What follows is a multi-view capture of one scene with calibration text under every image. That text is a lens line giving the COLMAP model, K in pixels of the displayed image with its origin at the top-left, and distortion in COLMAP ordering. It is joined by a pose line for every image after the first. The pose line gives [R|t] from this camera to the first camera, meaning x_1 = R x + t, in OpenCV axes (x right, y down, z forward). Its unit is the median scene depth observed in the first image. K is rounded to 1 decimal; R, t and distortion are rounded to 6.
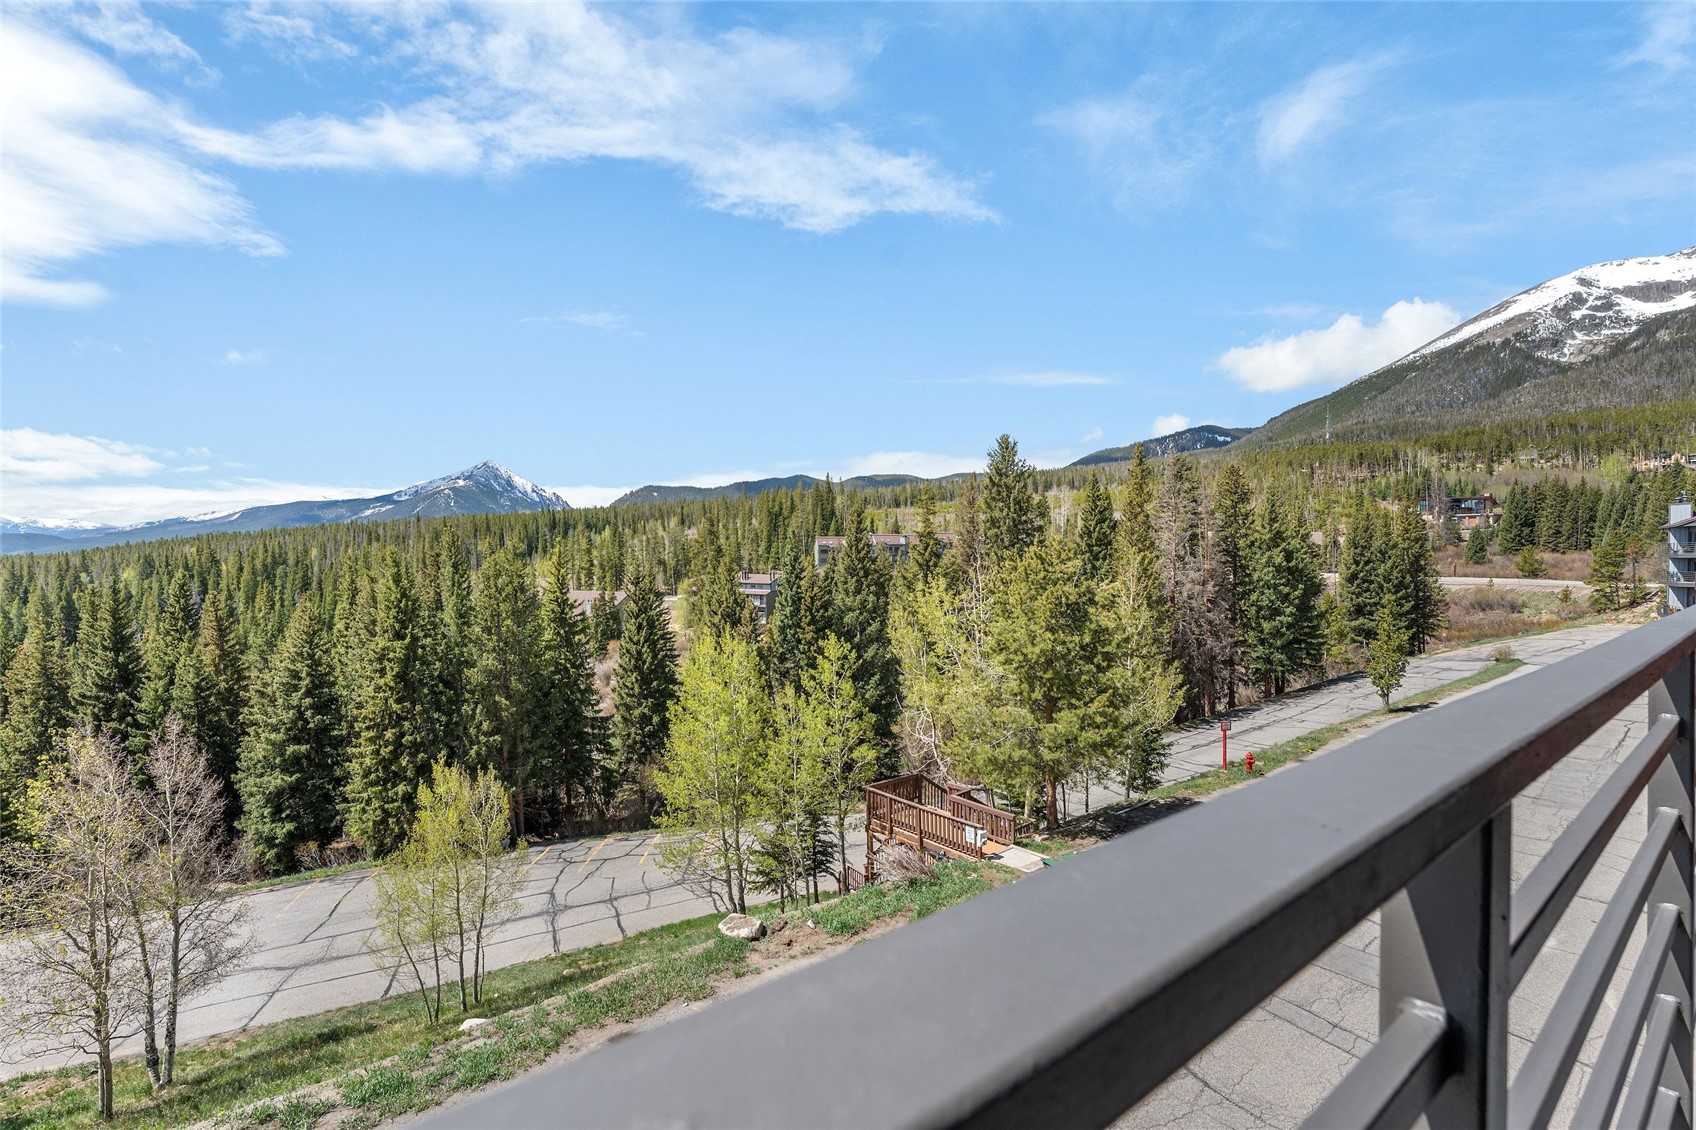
lens RADIAL K [[754.0, 0, 841.6], [0, 754.0, 564.0], [0, 0, 1]] dist [0.000234, 0.000356]
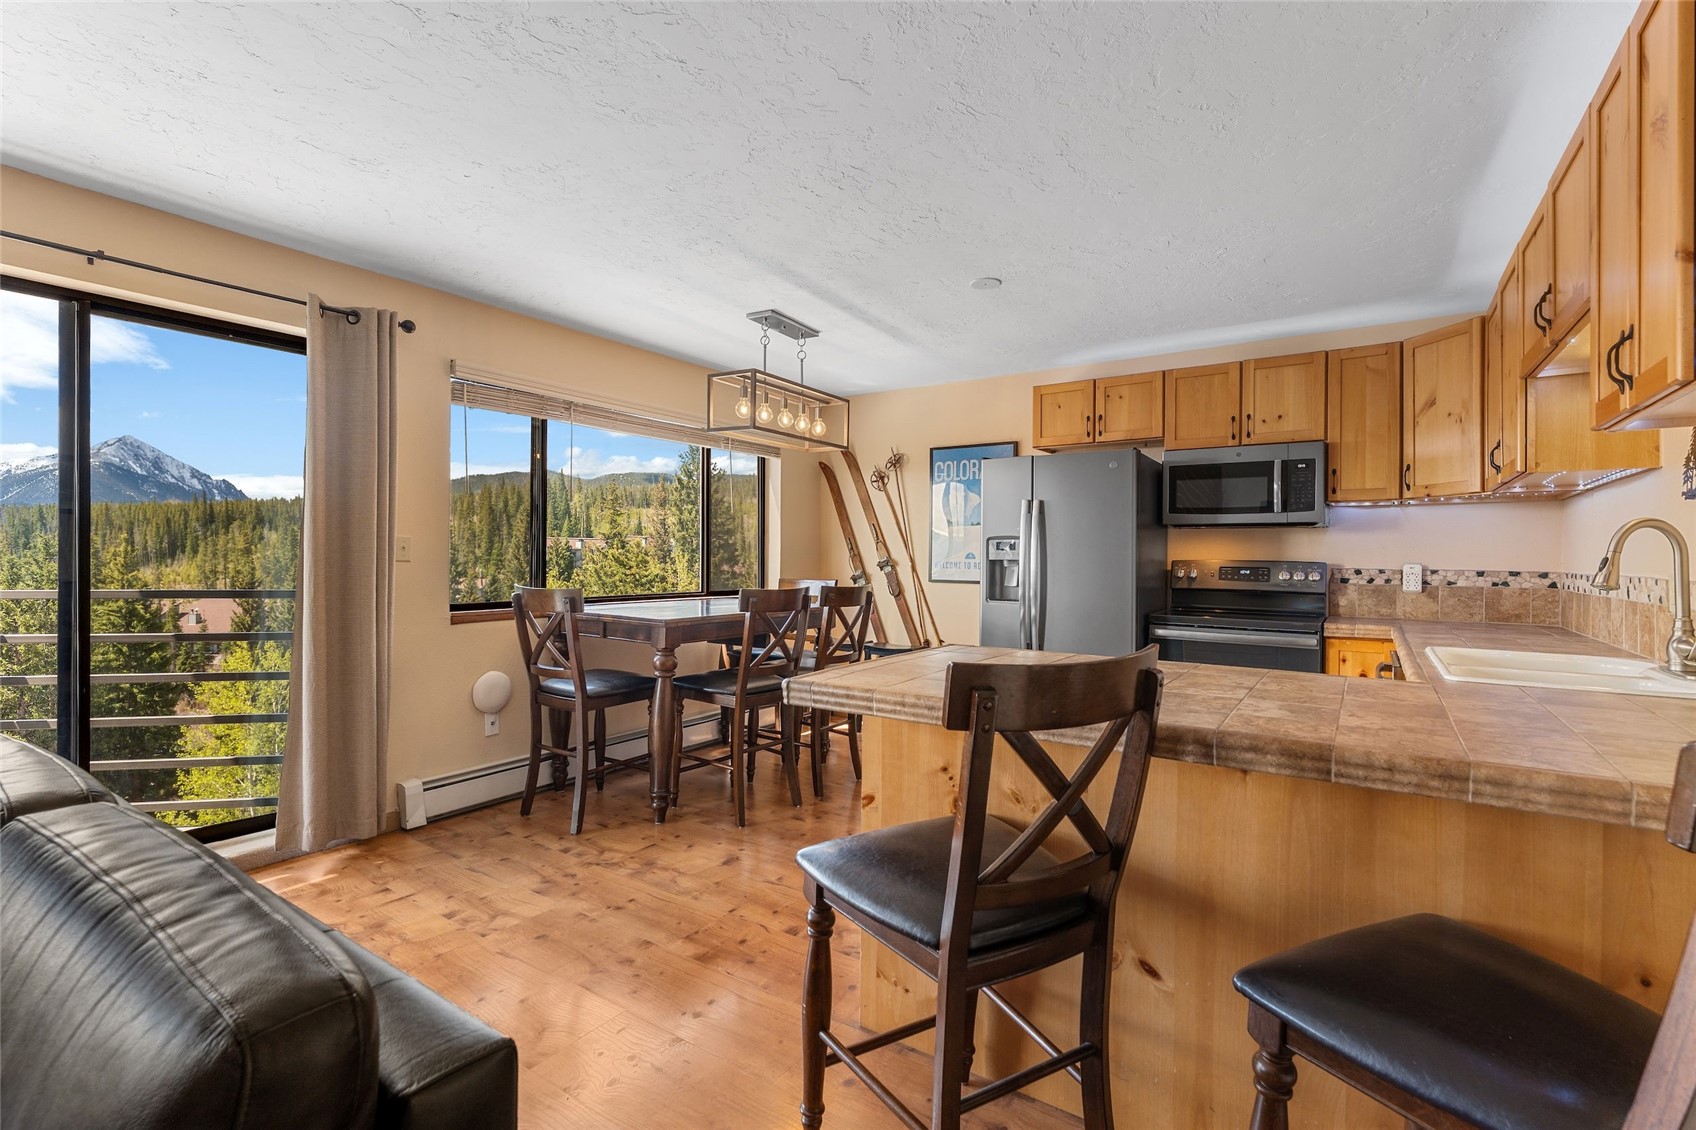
lens RADIAL K [[776.4, 0, 840.5], [0, 776.4, 558.2], [0, 0, 1]] dist [0.000799, -0.000508]
pose [[0.953445, 0.005020, 0.301525, 0.112212], [-0.001383, 0.999924, -0.012273, 0.000614], [-0.301563, 0.011285, 0.953379, -0.034713]]
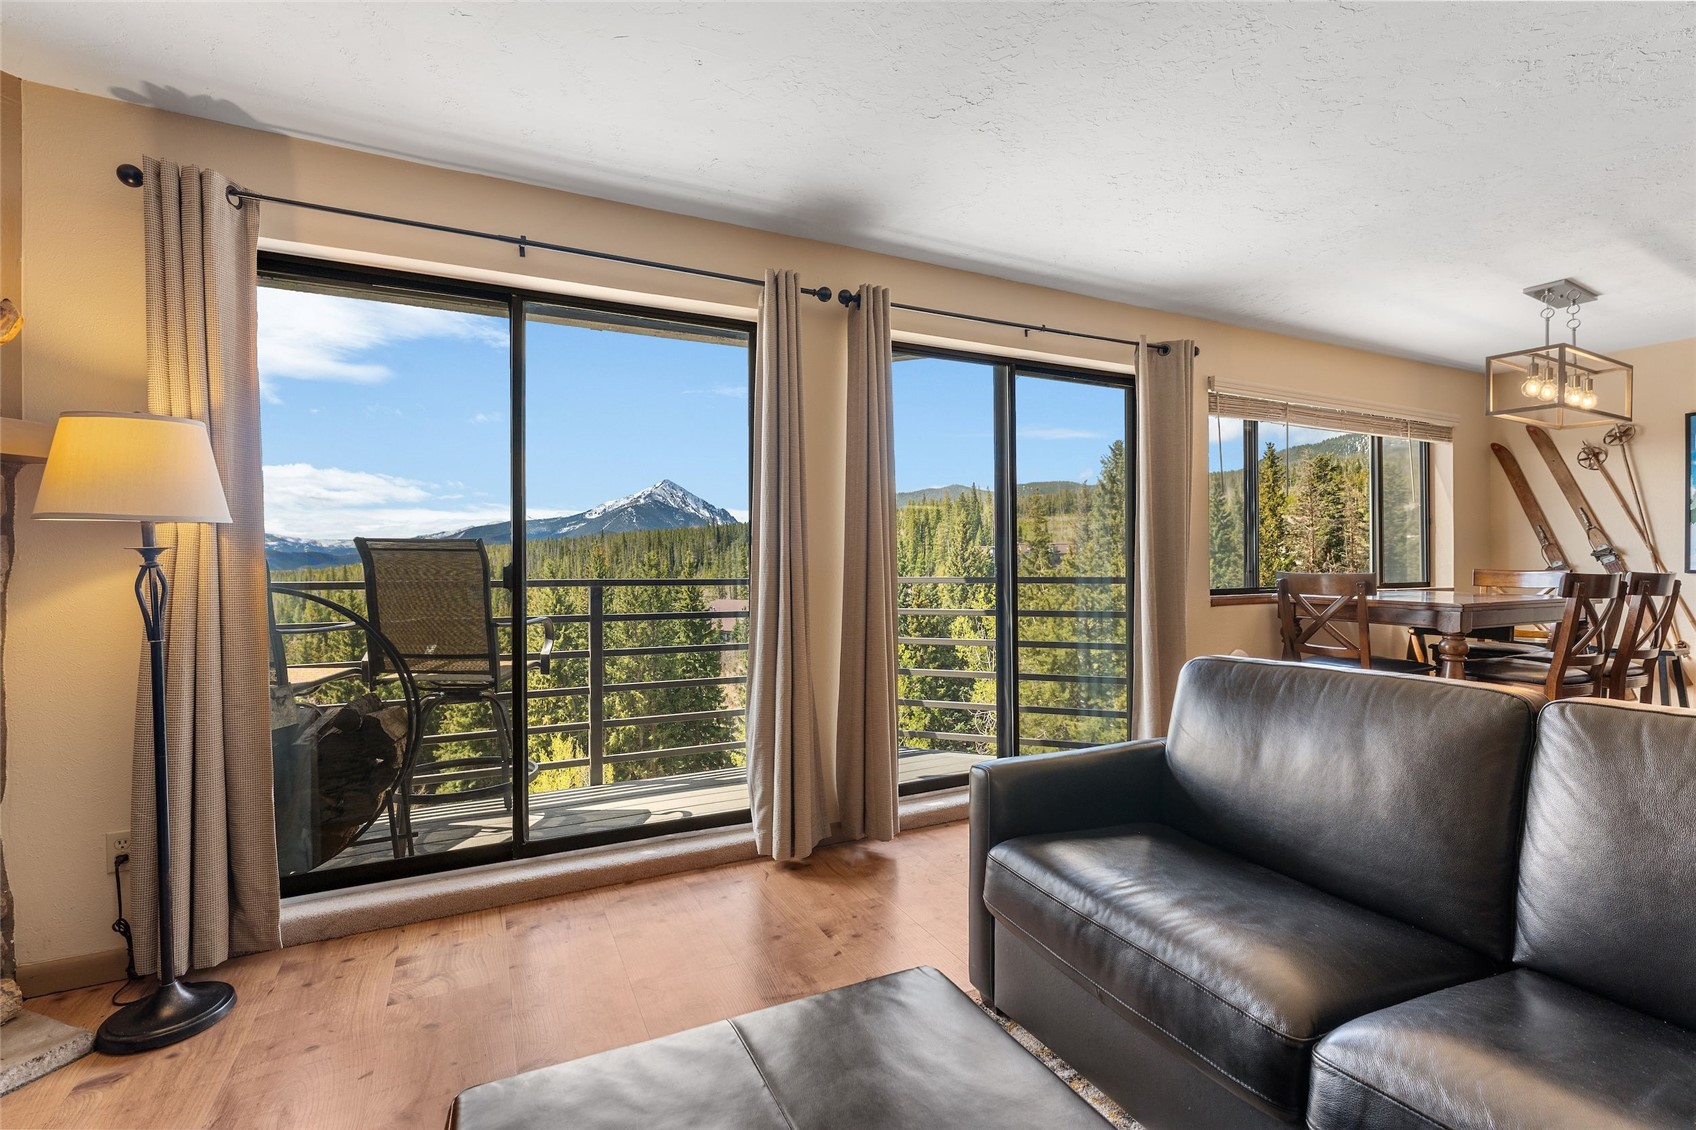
lens RADIAL K [[750.4, 0, 845.0], [0, 750.4, 567.3], [0, 0, 1]] dist [-0.001476, 0.000202]
pose [[0.979330, -0.007018, -0.202149, 0.077293], [0.005099, 0.999937, -0.010010, 0.002301], [0.202206, 0.008772, 0.979304, -0.041330]]
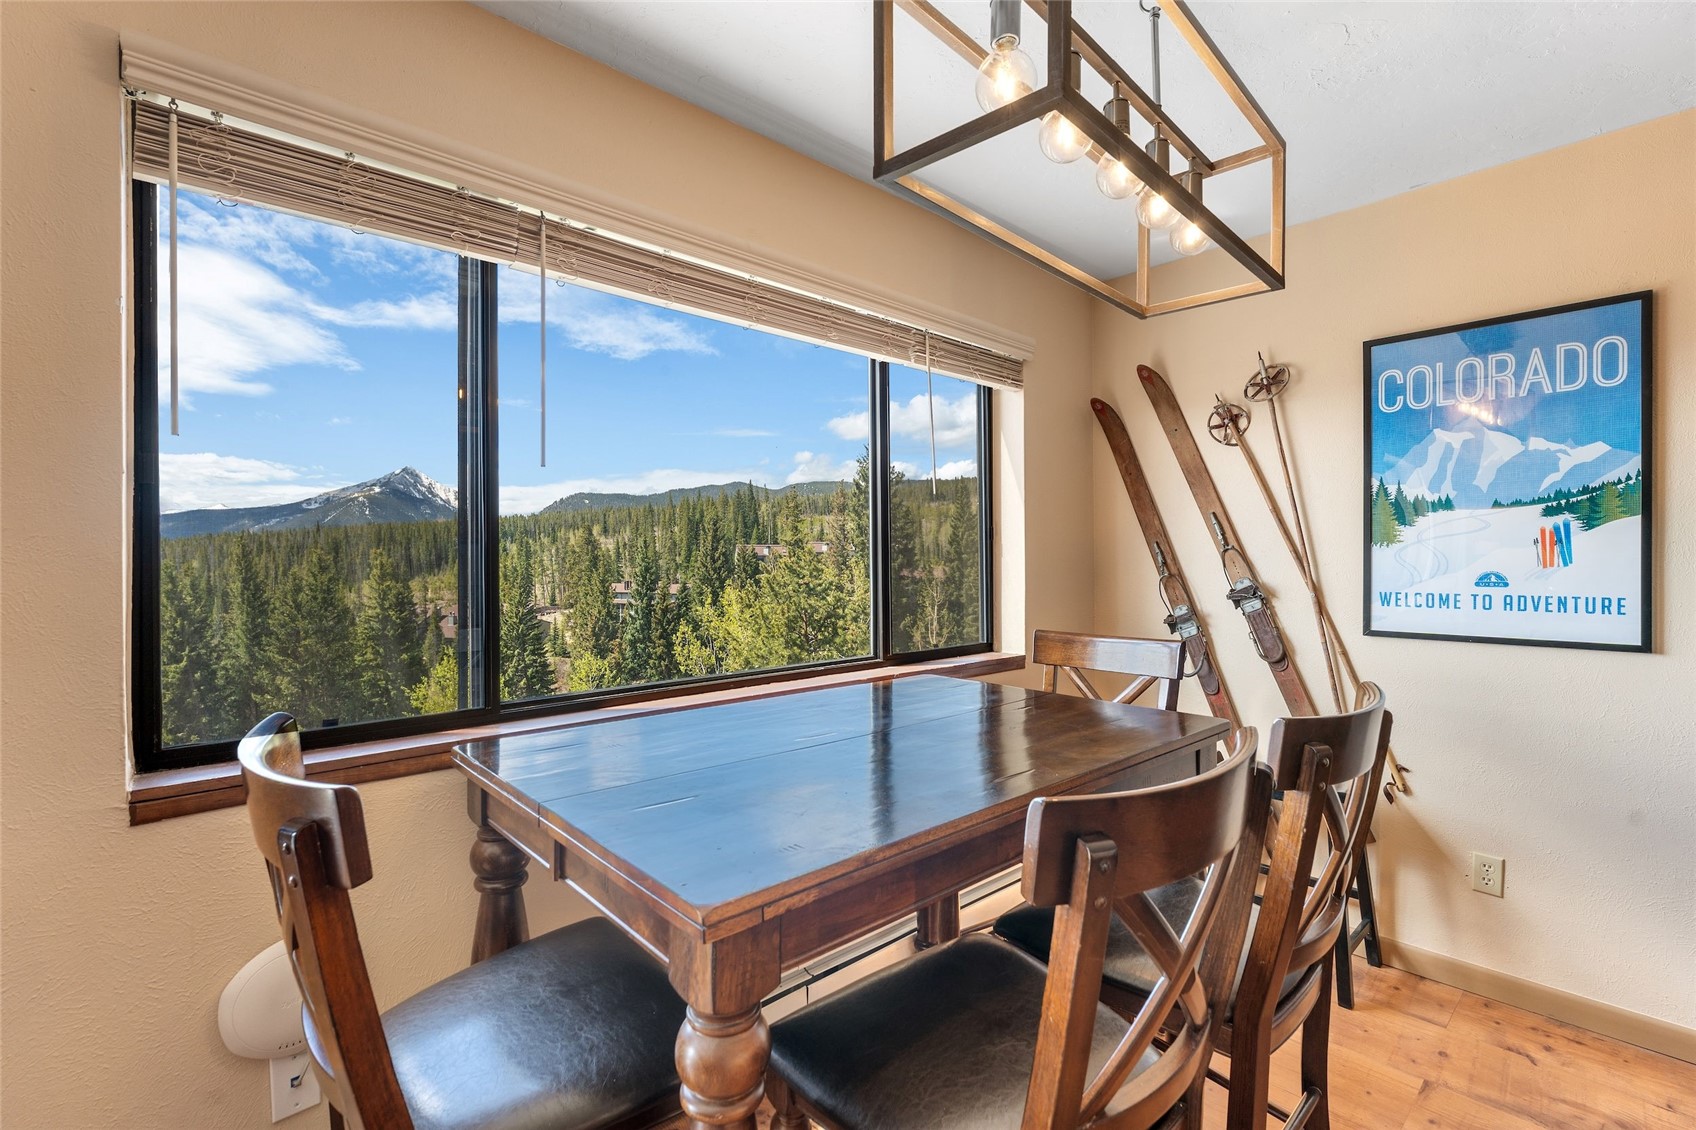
lens RADIAL K [[762.6, 0, 845.3], [0, 762.6, 564.6], [0, 0, 1]] dist [-0.000006, -0.000721]
pose [[0.996591, -0.008007, 0.082113, 0.119908], [0.008799, 0.999918, -0.009282, -0.001827], [-0.082032, 0.009973, 0.996580, 0.019983]]
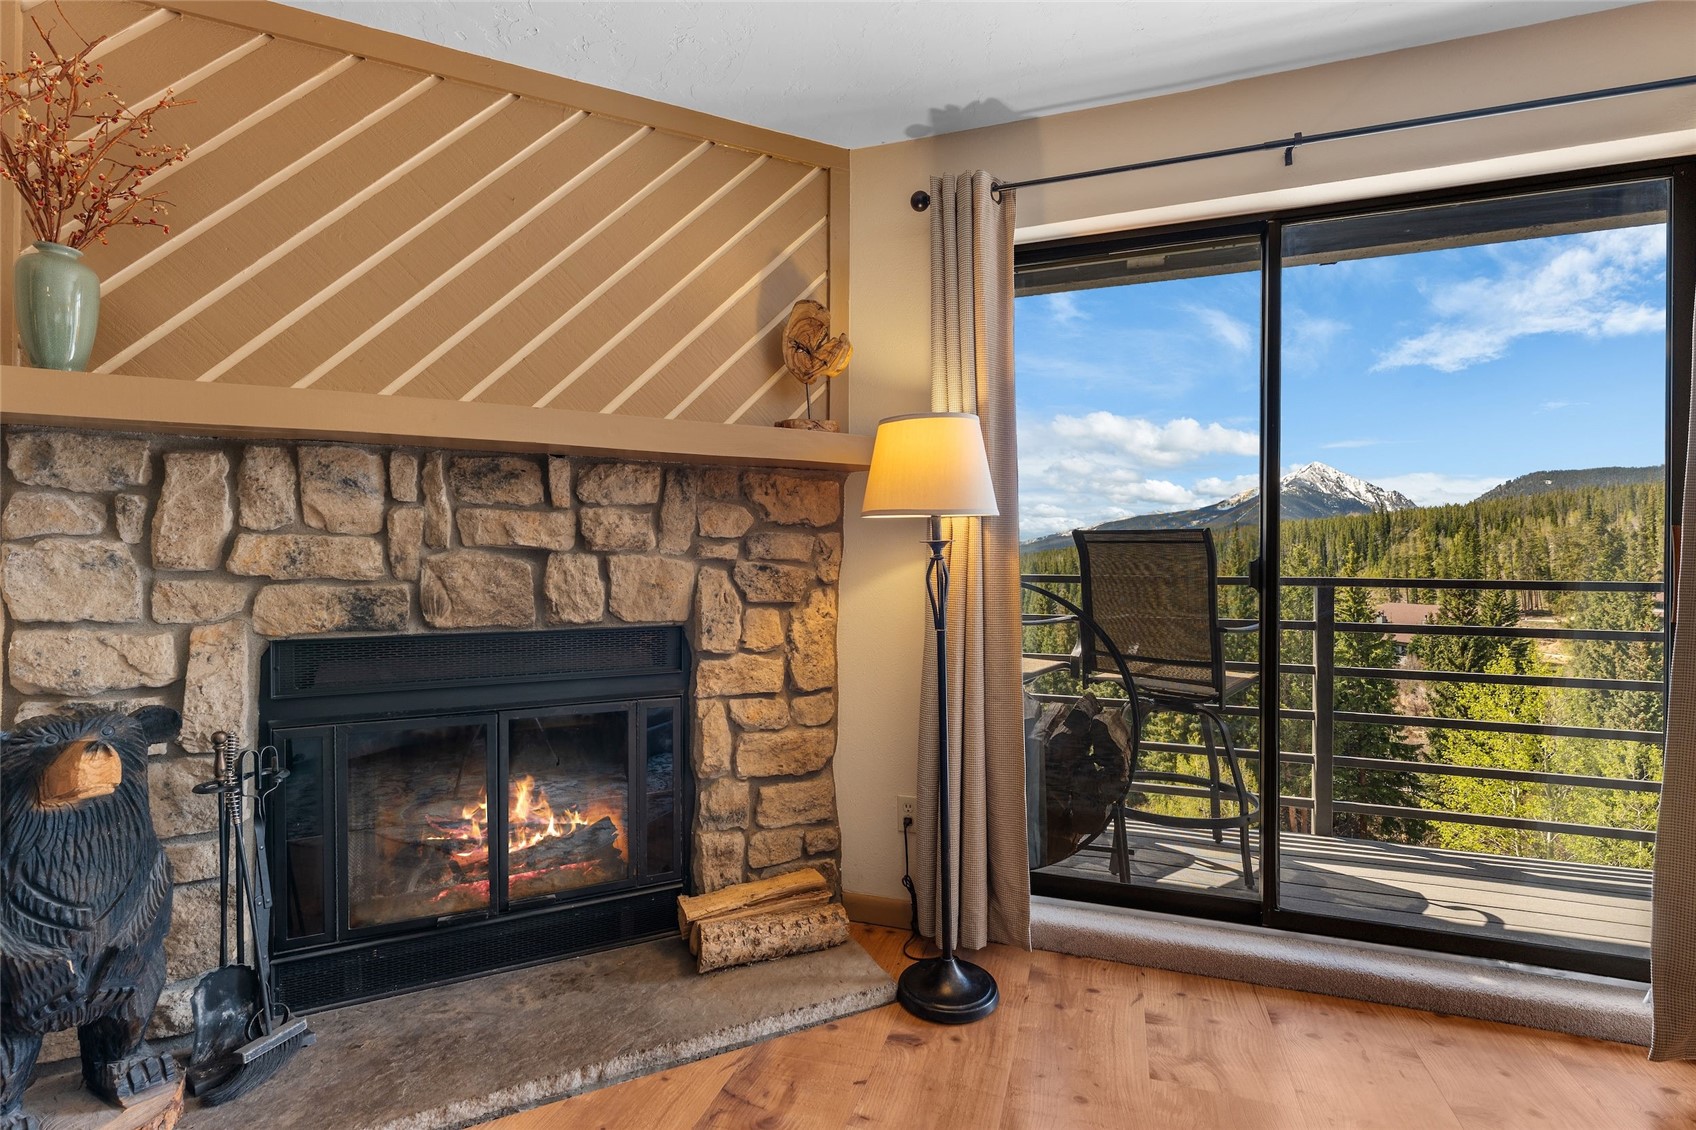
lens RADIAL K [[752.8, 0, 842.9], [0, 752.8, 564.1], [0, 0, 1]] dist [-0.002676, -0.000014]
pose [[0.542338, 0.001271, -0.840159, 0.066406], [-0.009945, 0.999939, -0.004907, 0.002241], [0.840101, 0.011017, 0.542318, -0.037381]]
